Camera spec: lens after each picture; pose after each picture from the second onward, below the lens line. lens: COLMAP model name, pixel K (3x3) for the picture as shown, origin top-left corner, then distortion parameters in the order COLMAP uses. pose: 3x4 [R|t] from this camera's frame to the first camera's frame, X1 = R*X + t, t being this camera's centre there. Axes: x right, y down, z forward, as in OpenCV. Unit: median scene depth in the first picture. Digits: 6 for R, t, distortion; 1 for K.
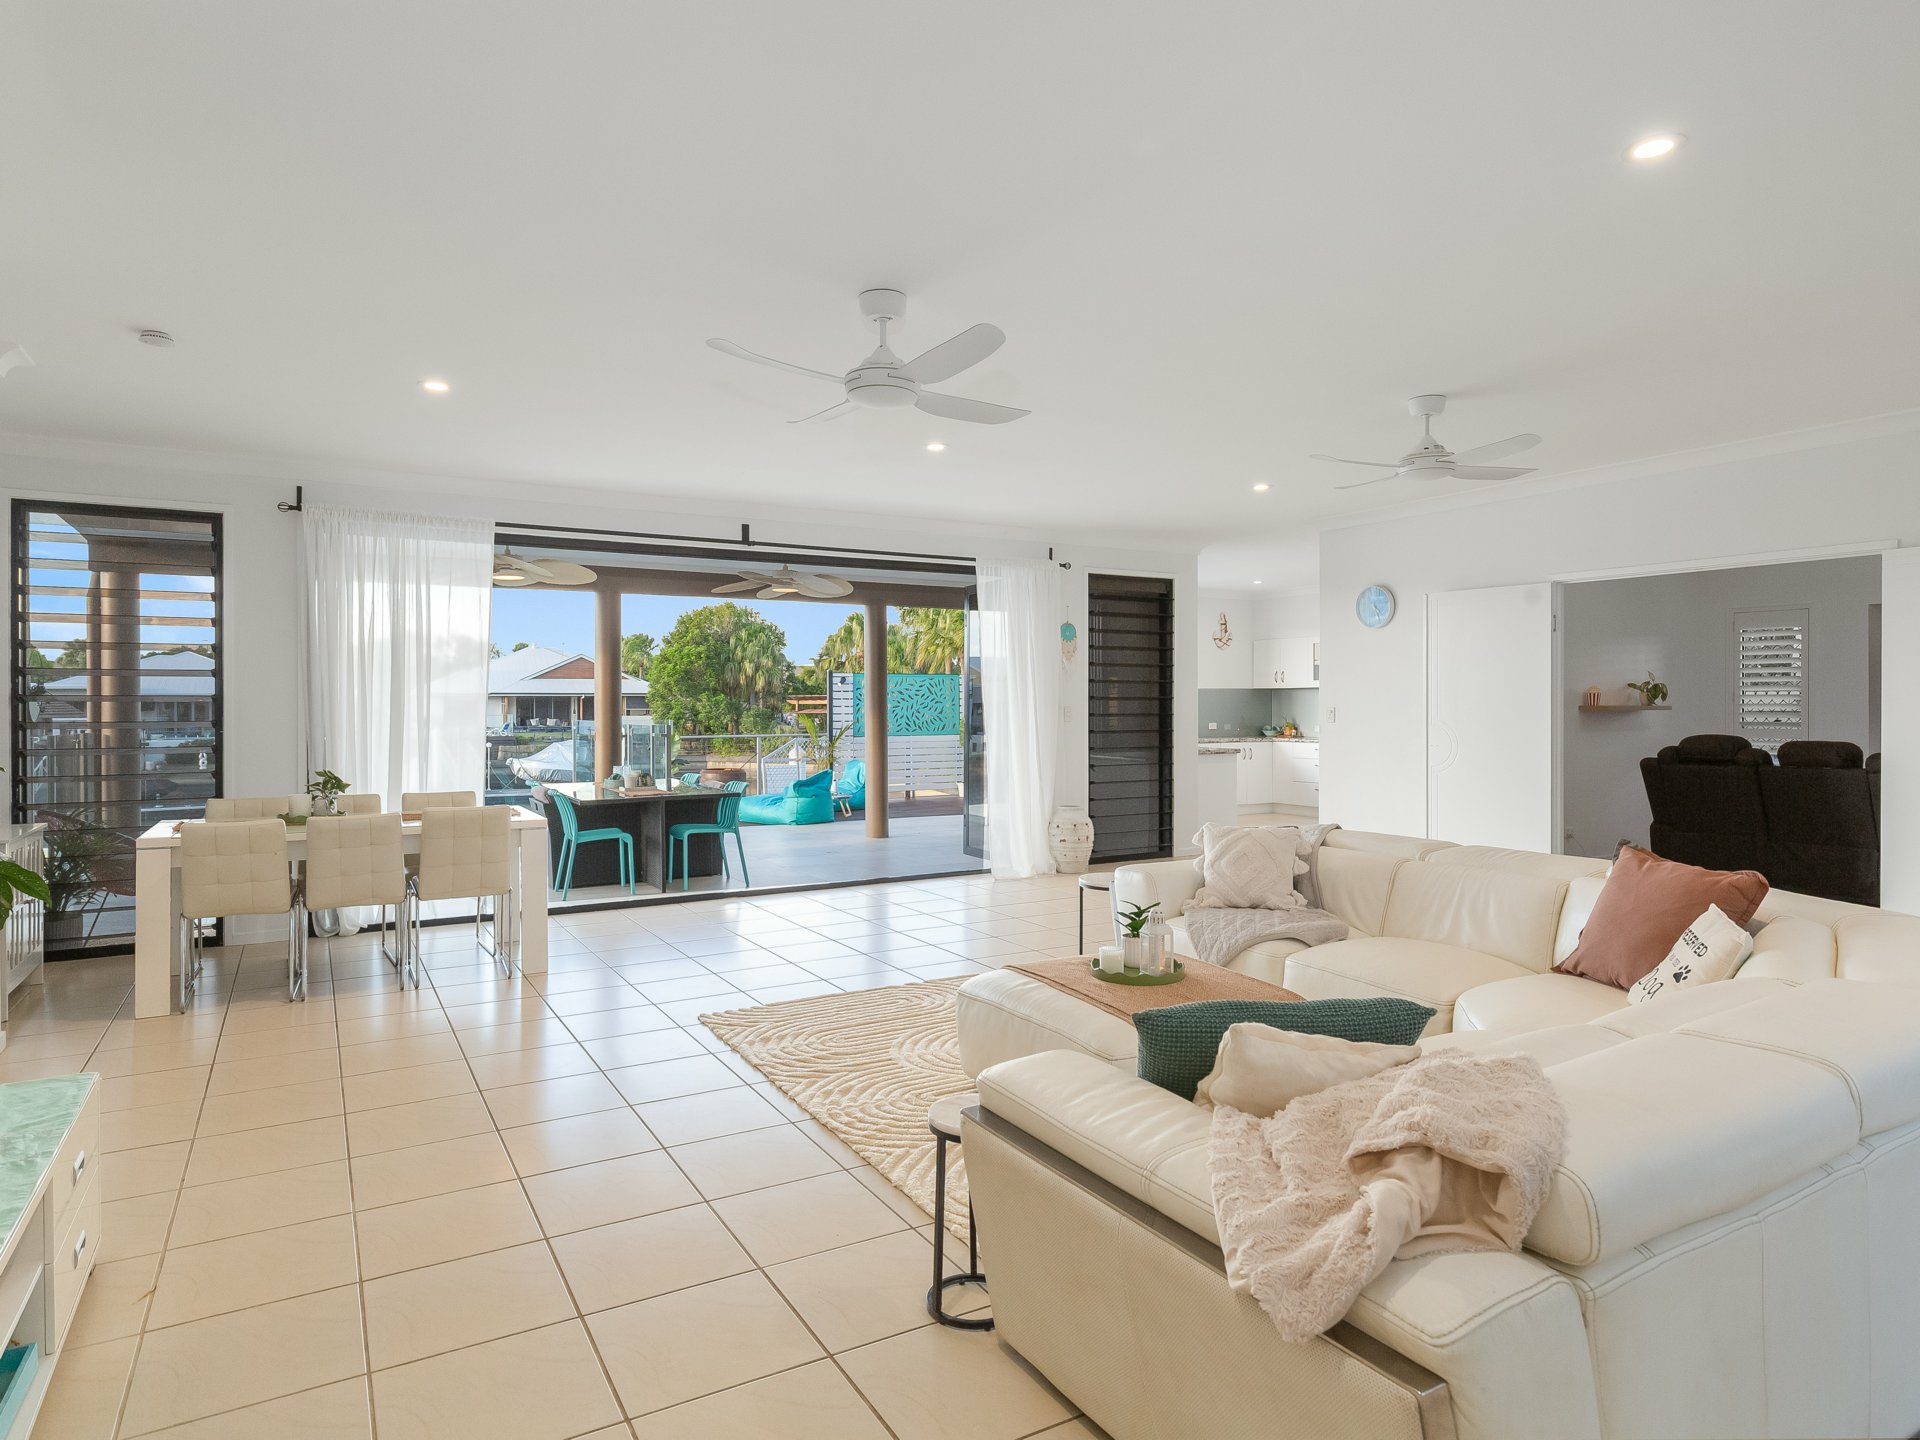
lens RADIAL K [[1095.9, 0, 962.0], [0, 1095.9, 712.4], [0, 0, 1]] dist [-0.000485, -0.000048]
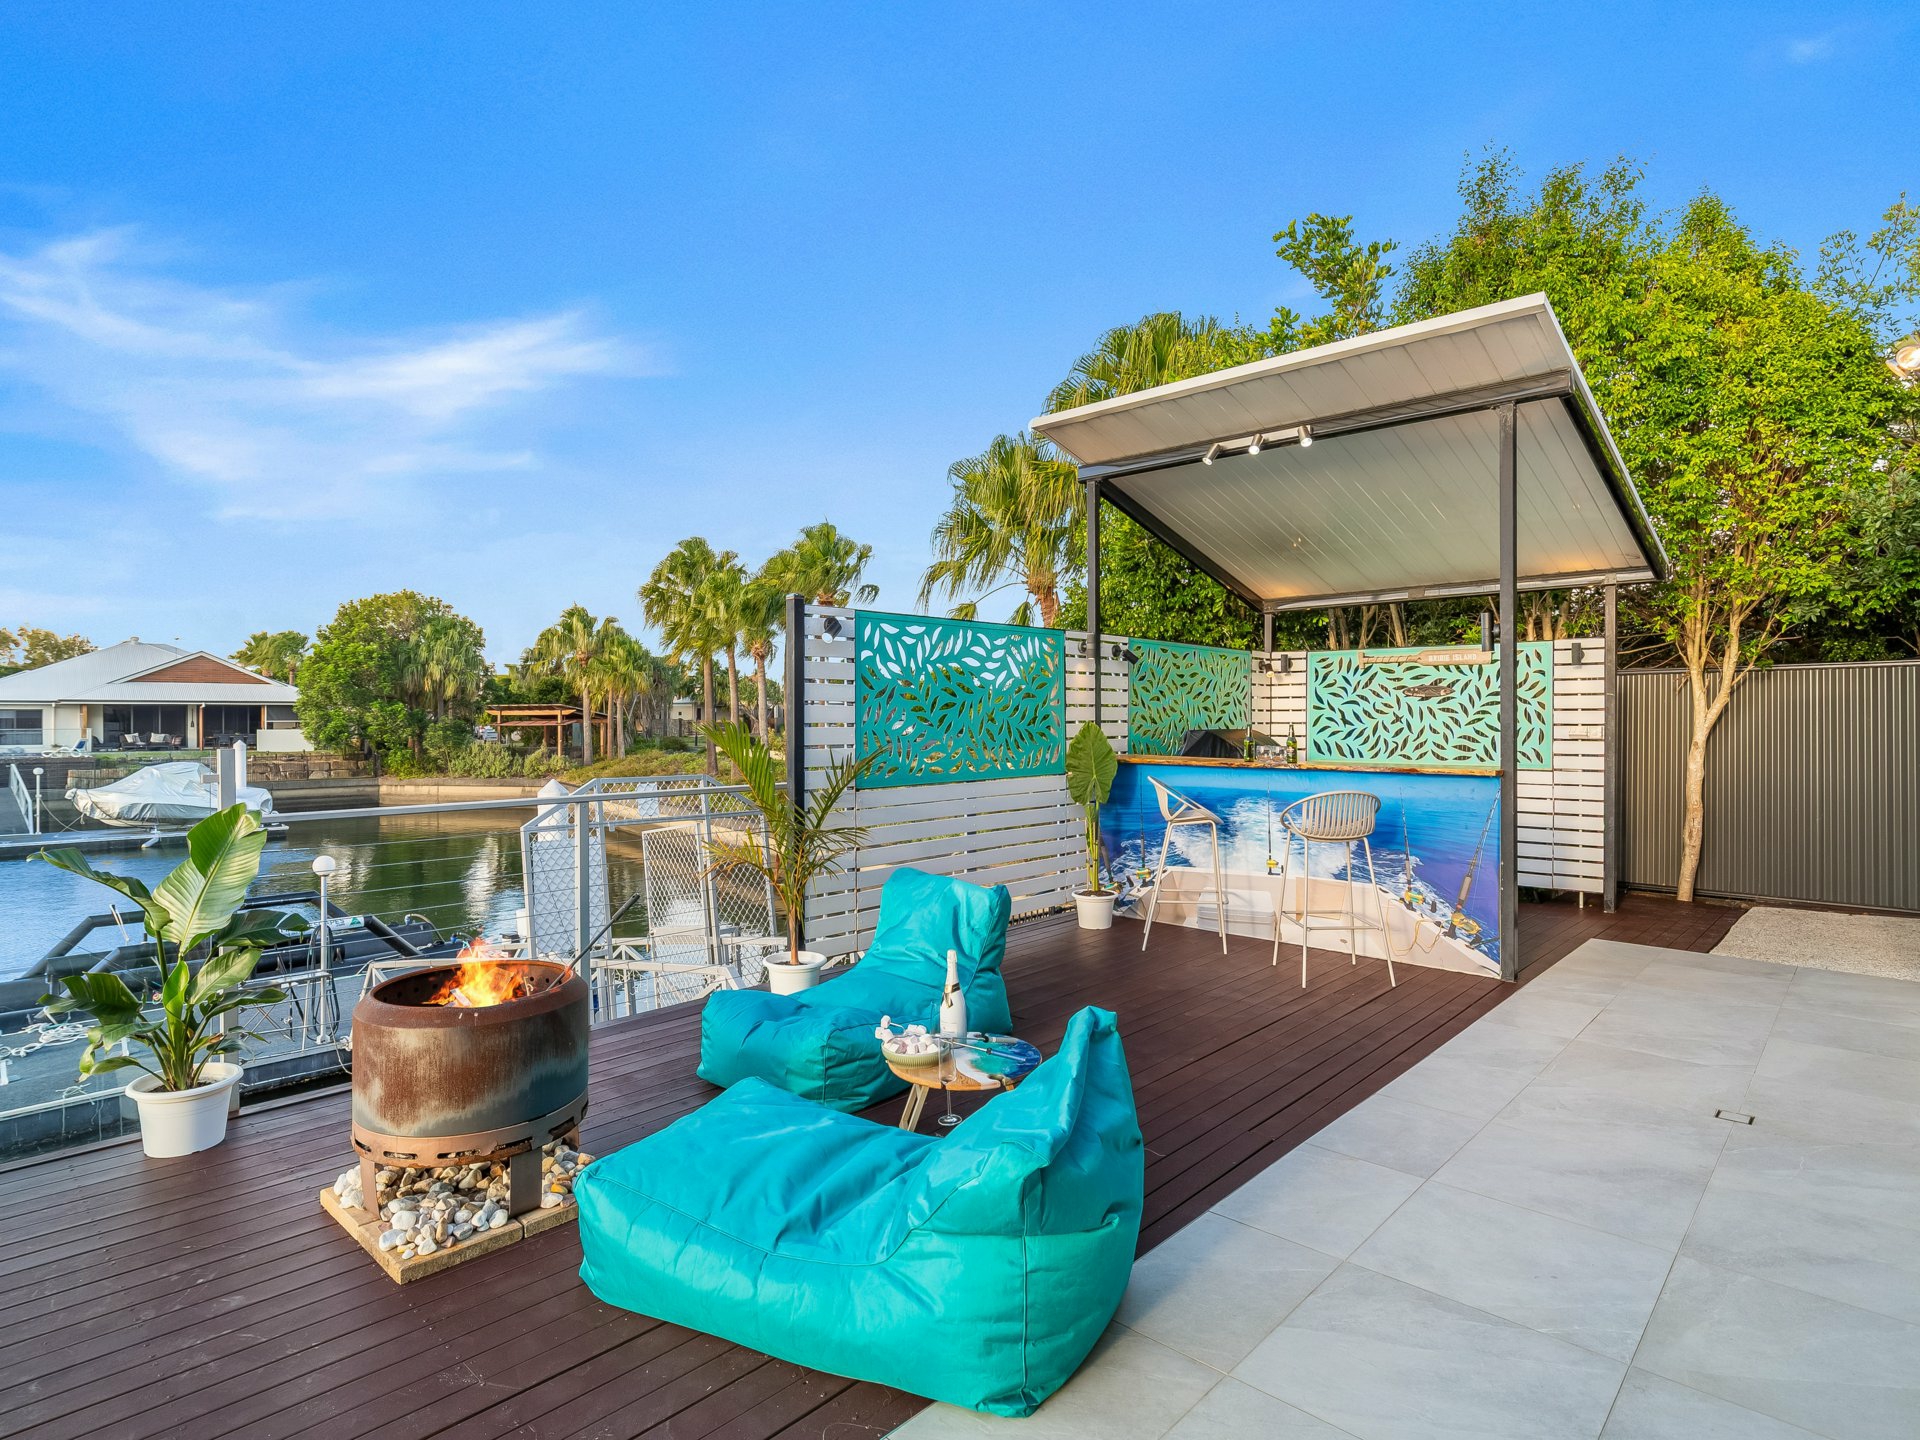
lens RADIAL K [[1032.7, 0, 956.1], [0, 1032.7, 725.7], [0, 0, 1]] dist [-0.000181, 0.000292]
pose [[0.959259, -0.001634, 0.282522, -0.037785], [0.001602, 0.999999, 0.000347, 0.000875], [-0.282522, 0.000120, 0.959261, 0.139167]]
